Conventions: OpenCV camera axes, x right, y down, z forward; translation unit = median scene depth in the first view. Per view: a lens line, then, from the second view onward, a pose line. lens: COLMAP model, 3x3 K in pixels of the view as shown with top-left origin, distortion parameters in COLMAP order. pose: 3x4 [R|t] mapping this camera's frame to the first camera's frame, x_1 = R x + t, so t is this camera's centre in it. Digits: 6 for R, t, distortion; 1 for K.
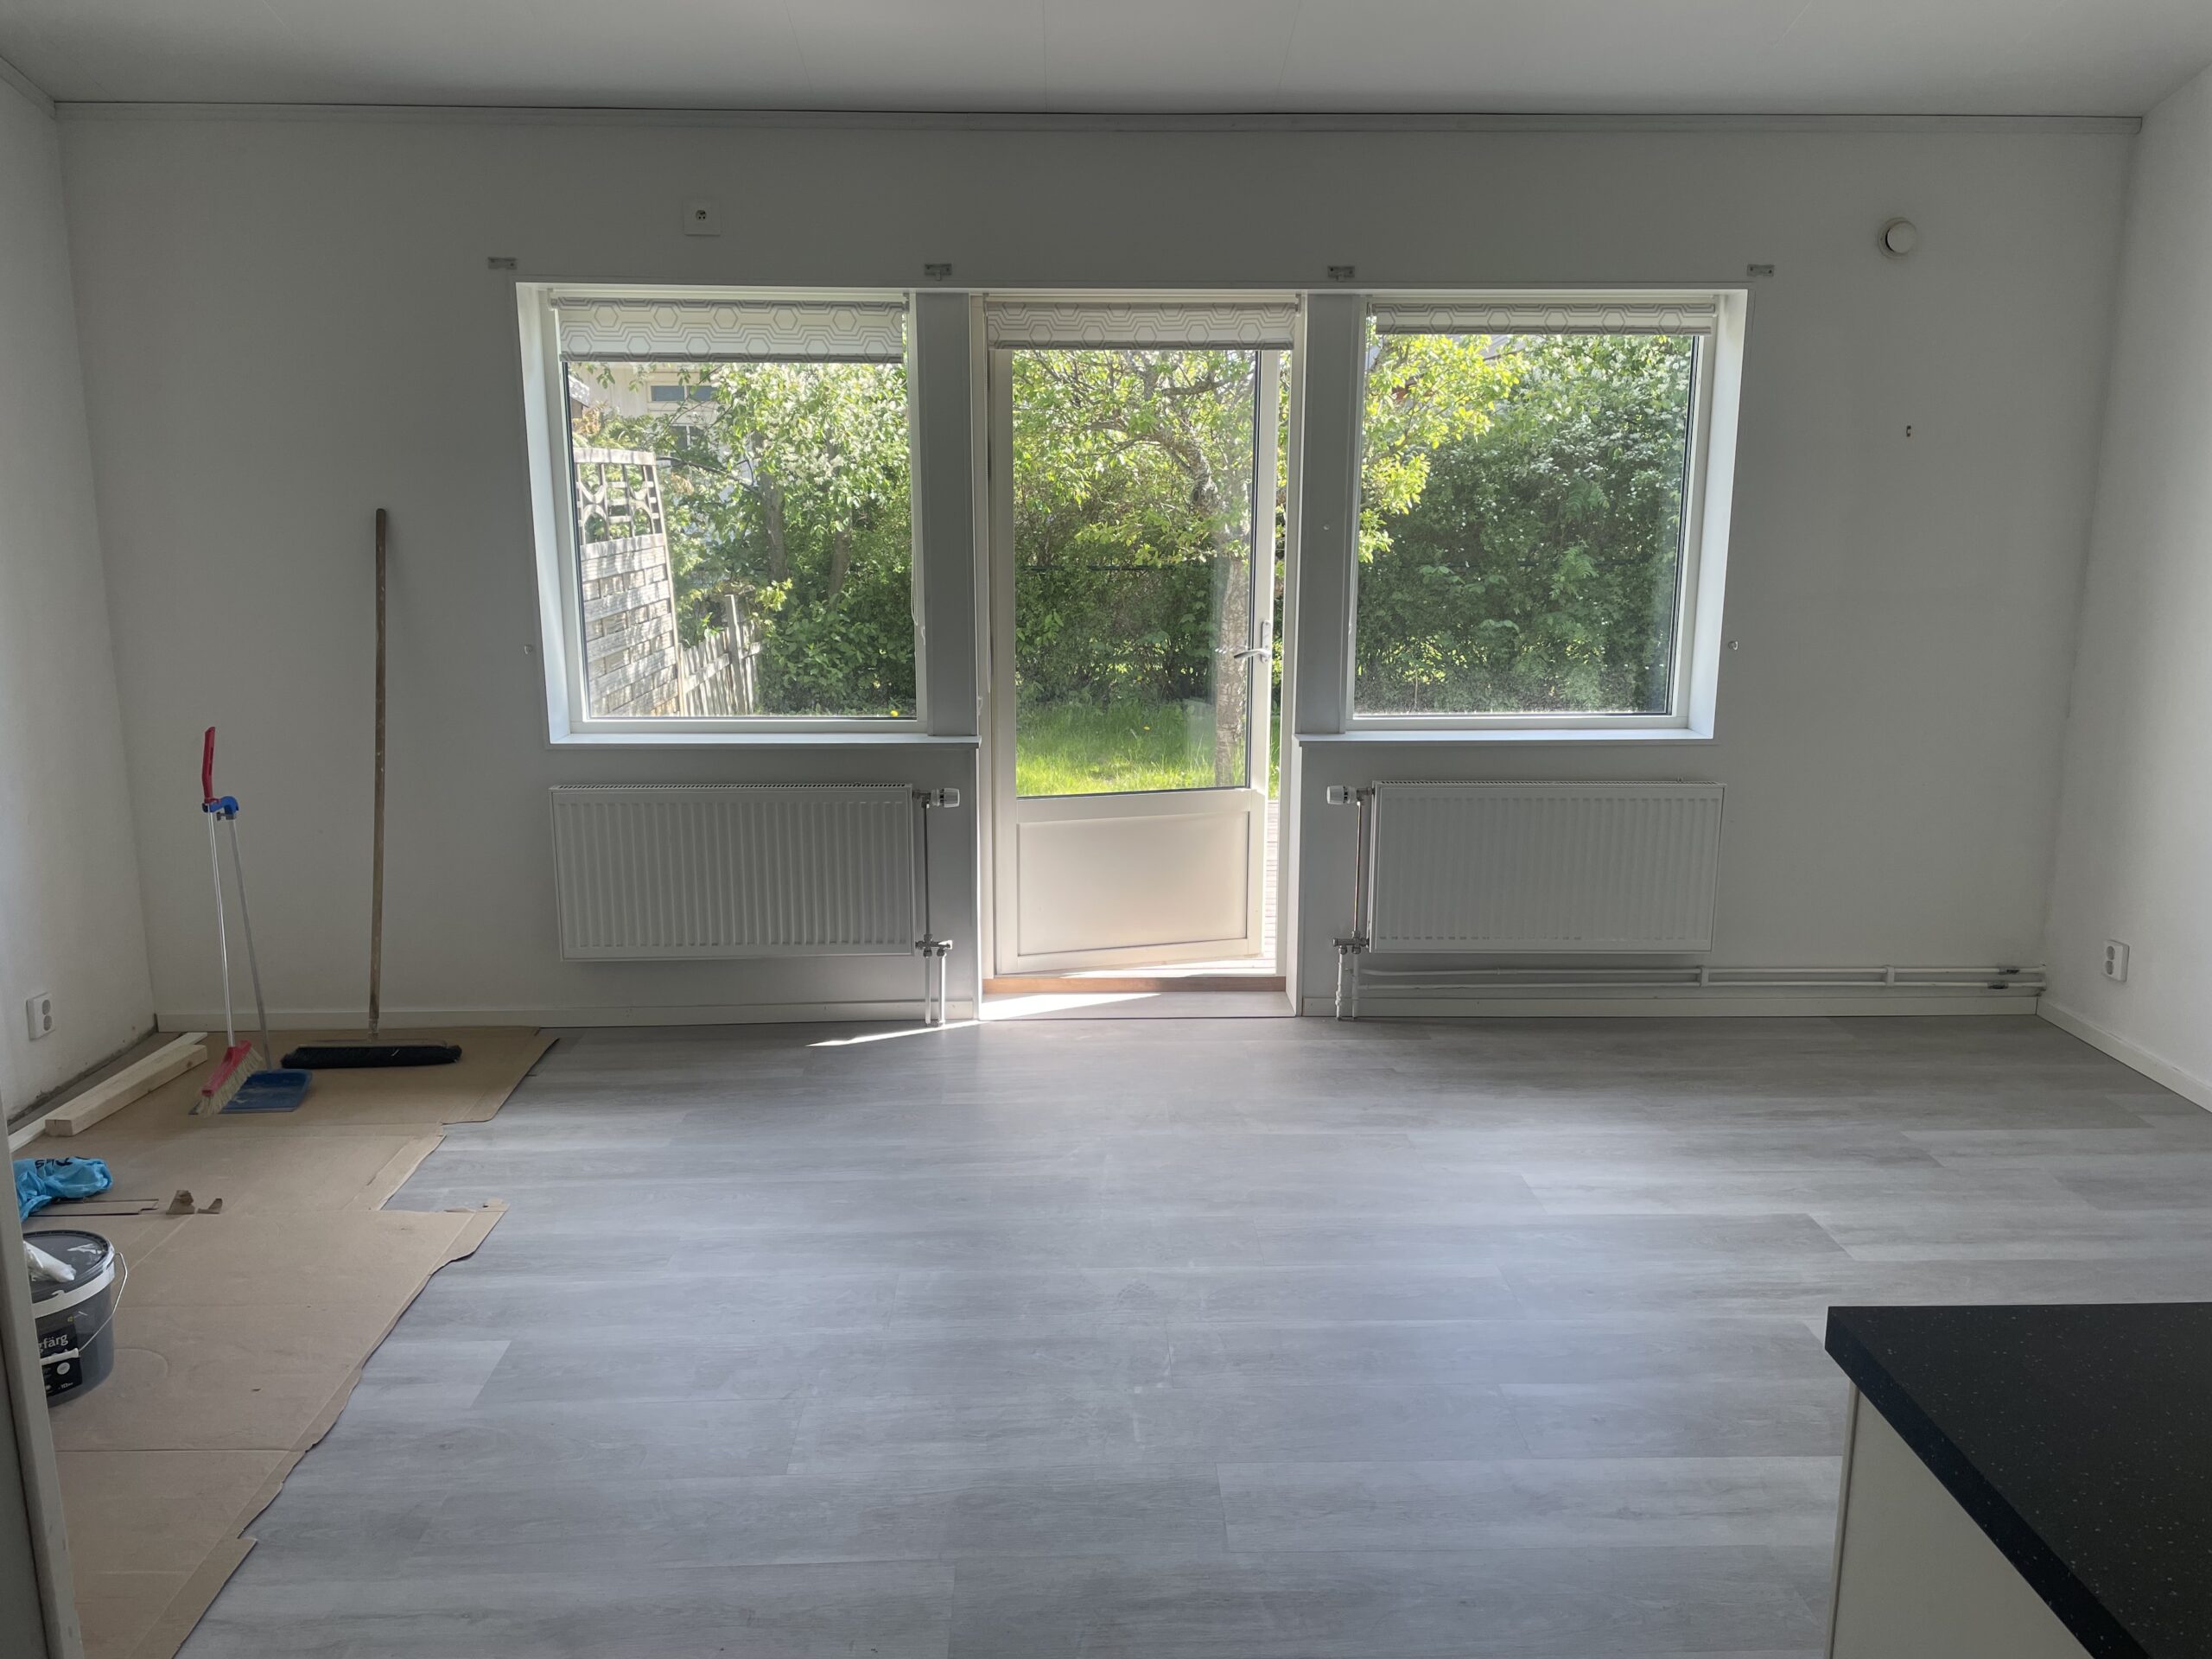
lens RADIAL K [[1633.0, 0, 1106.0], [0, 1633.0, 829.5], [0, 0, 1]] dist [0.105837, -0.153260]
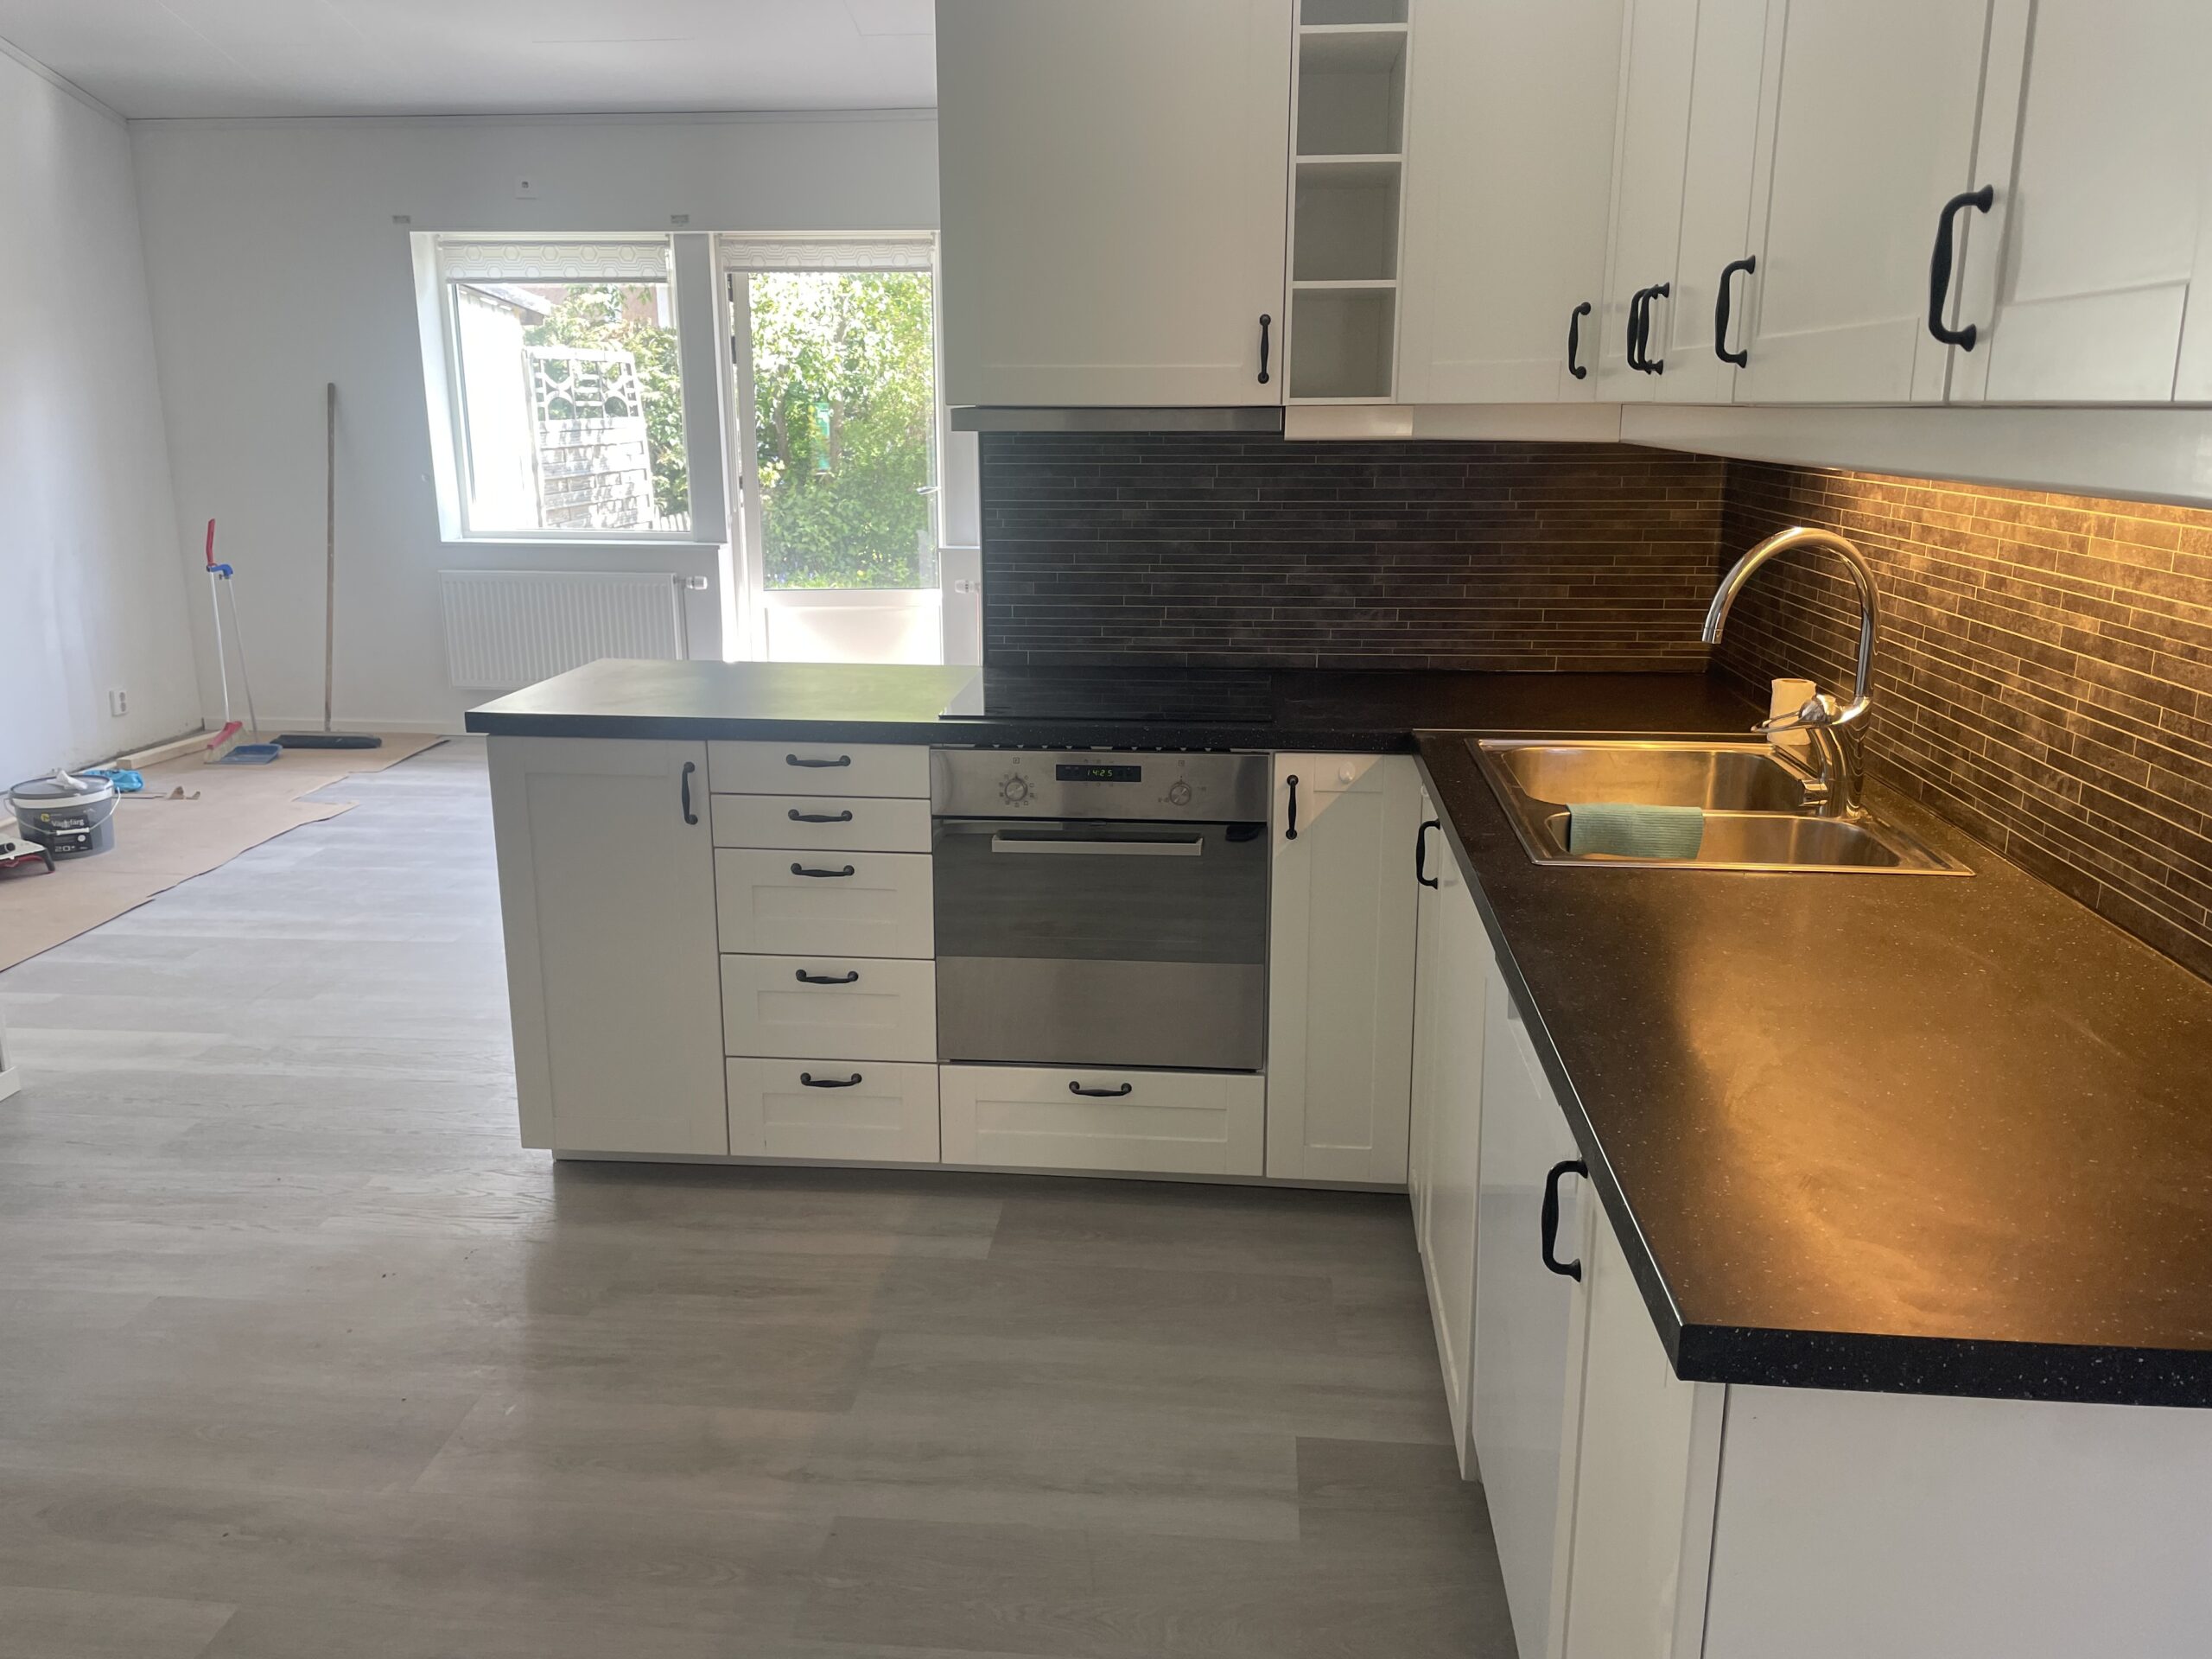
lens RADIAL K [[1633.0, 0, 1106.0], [0, 1633.0, 829.5], [0, 0, 1]] dist [0.105837, -0.153260]
pose [[0.992697, 0.028689, -0.117176, 0.452968], [-0.022834, 0.998437, 0.051014, 0.119907], [0.118456, -0.047966, 0.991800, -0.443157]]
